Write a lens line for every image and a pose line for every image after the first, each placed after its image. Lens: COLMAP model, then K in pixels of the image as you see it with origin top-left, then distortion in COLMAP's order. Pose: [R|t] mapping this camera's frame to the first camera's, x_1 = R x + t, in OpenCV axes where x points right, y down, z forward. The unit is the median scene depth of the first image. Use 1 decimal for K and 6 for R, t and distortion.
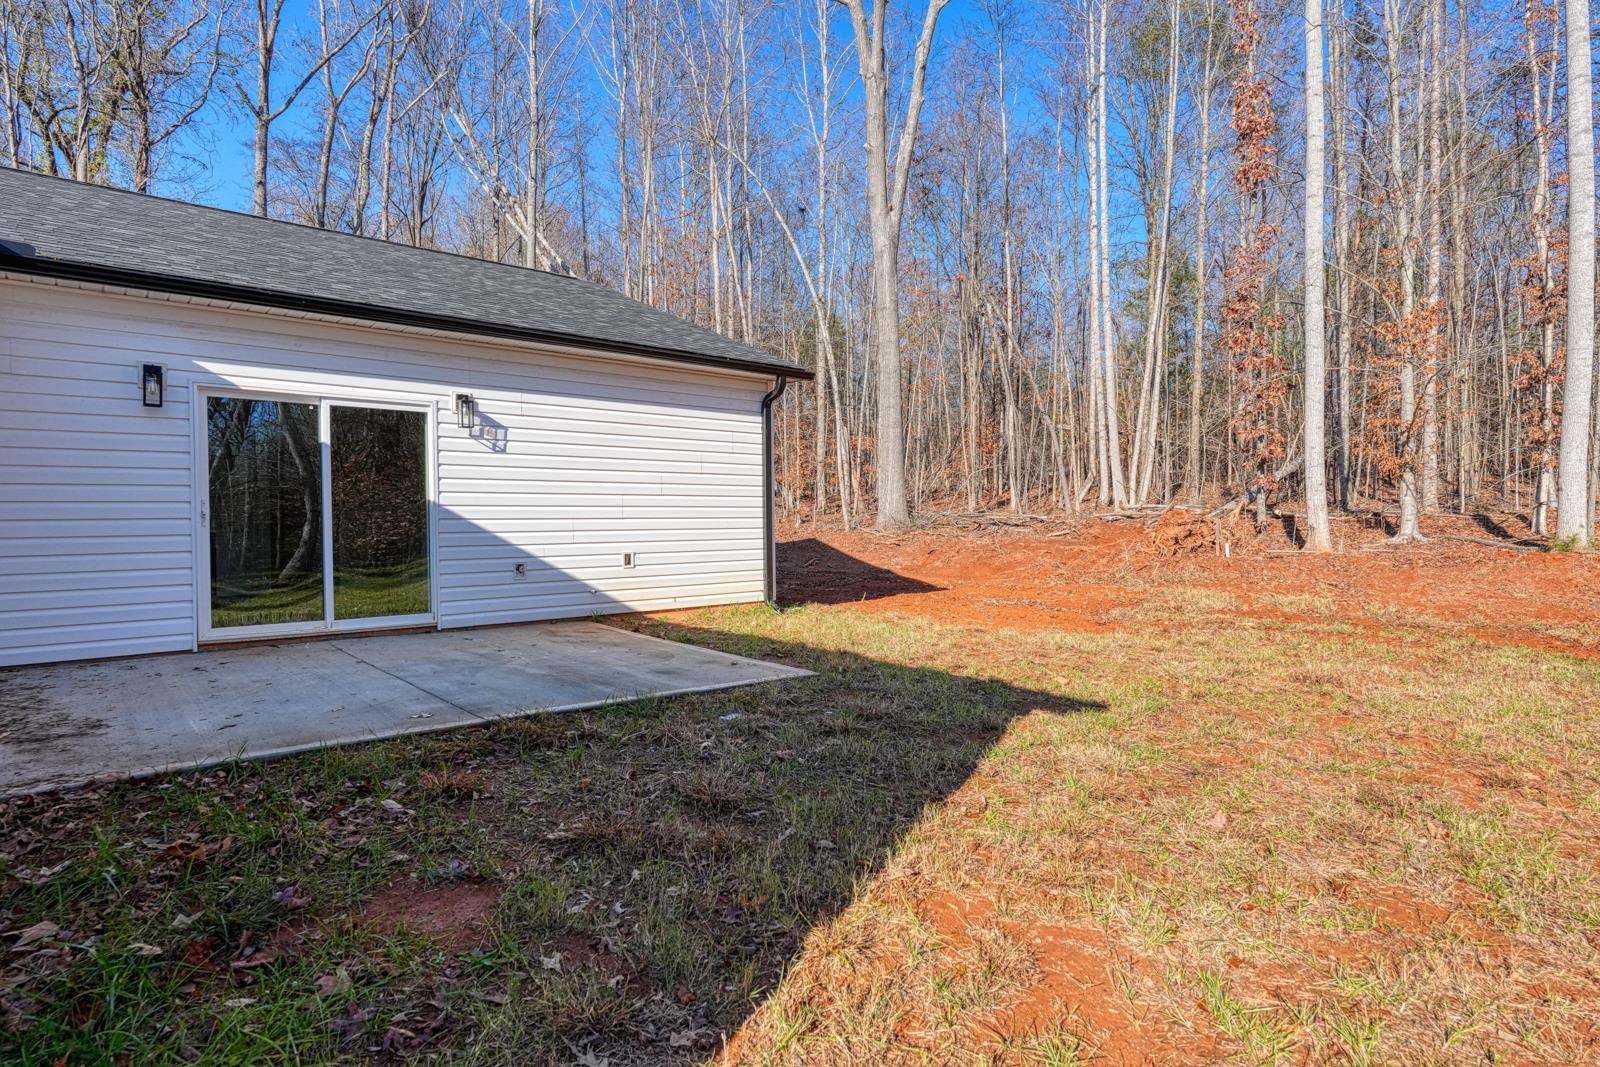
lens RADIAL K [[873.6, 0, 801.0], [0, 873.6, 531.6], [0, 0, 1]] dist [0.000313, 0.000272]
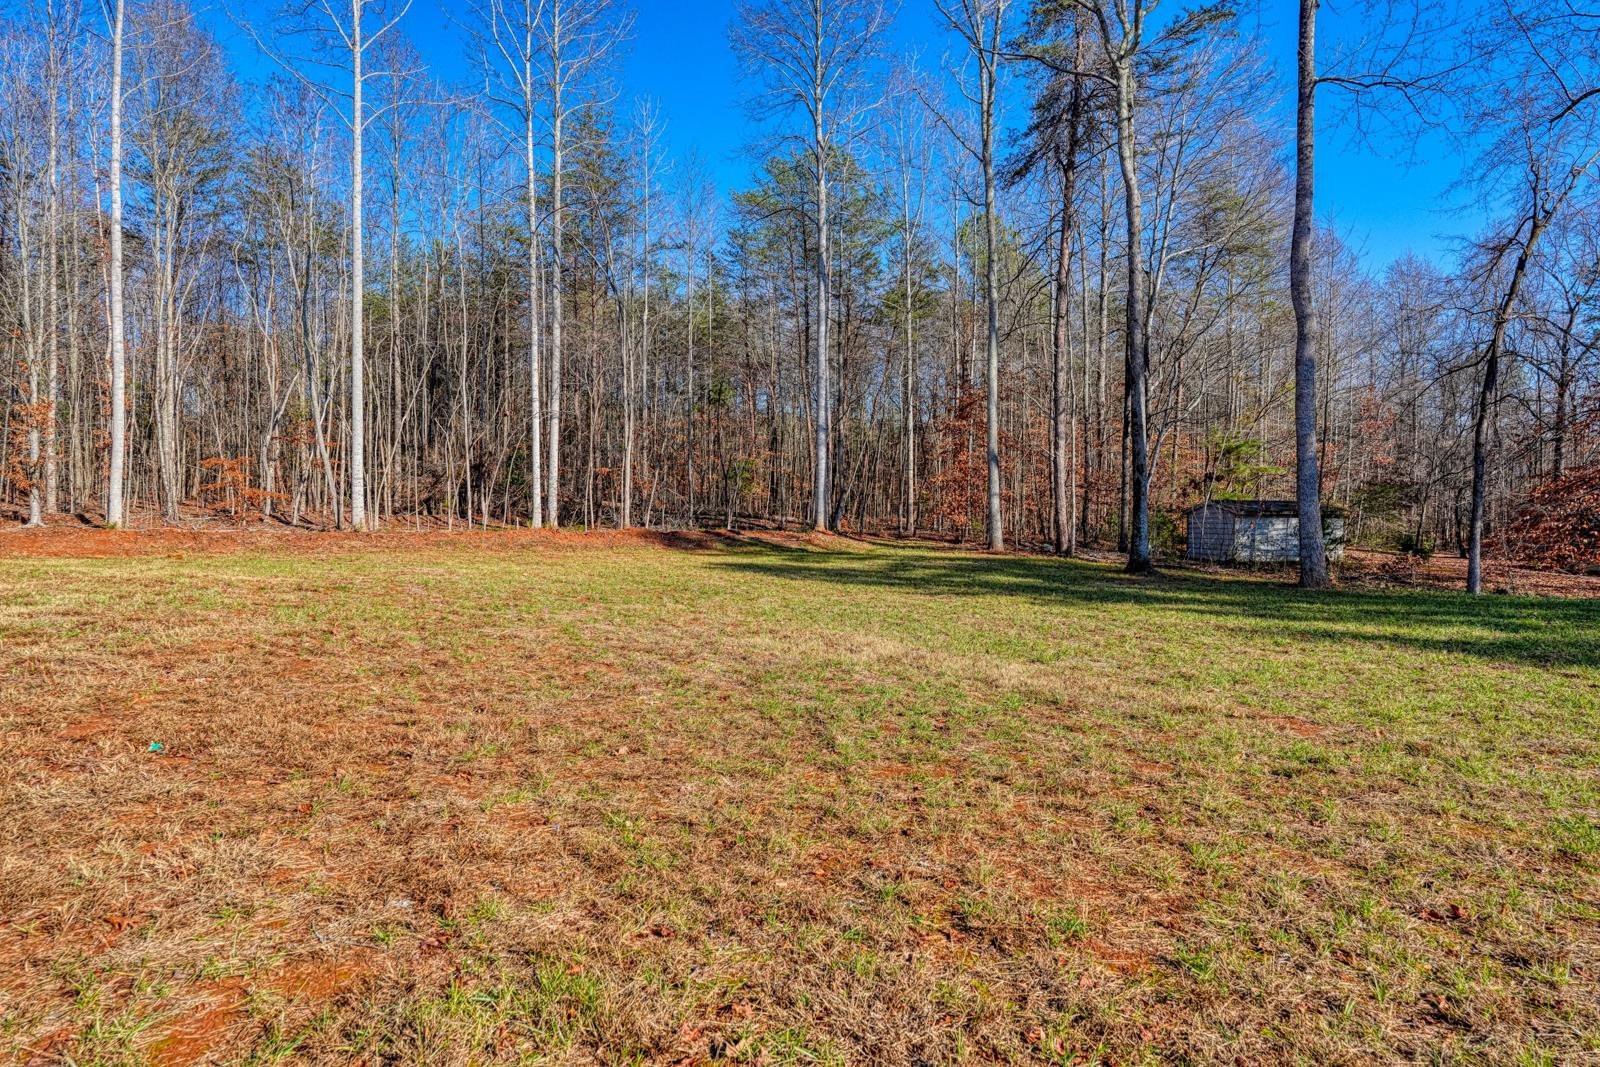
lens RADIAL K [[873.6, 0, 800.9], [0, 873.6, 532.0], [0, 0, 1]] dist [0.000313, 0.000272]
pose [[0.252053, 0.002186, 0.967711, -0.656755], [0.009928, 0.999939, -0.004844, 0.045987], [-0.967663, 0.010828, 0.252016, -0.990476]]
